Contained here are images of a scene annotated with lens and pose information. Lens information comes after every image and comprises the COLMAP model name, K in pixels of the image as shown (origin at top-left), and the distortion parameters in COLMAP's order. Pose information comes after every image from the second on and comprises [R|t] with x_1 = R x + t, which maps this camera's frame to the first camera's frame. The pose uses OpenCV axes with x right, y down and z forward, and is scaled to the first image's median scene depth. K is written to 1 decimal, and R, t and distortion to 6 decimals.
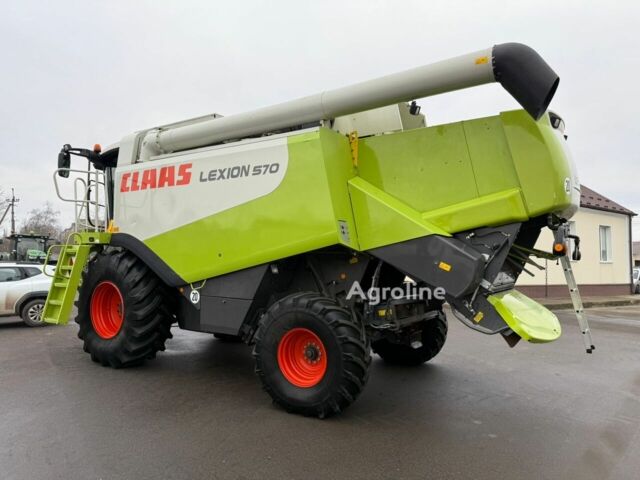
lens RADIAL K [[448.5, 0, 318.9], [0, 448.5, 243.0], [0, 0, 1]] dist [0.150514, -0.260031]
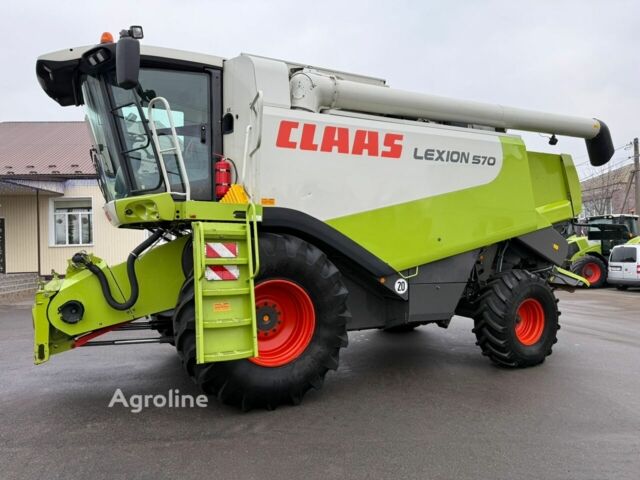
lens RADIAL K [[448.5, 0, 318.9], [0, 448.5, 243.0], [0, 0, 1]] dist [0.150514, -0.260031]
pose [[0.507476, -0.004782, 0.861653, -1.166004], [-0.019401, 0.999668, 0.016975, 0.021952], [-0.861447, -0.025331, 0.507215, 0.719879]]
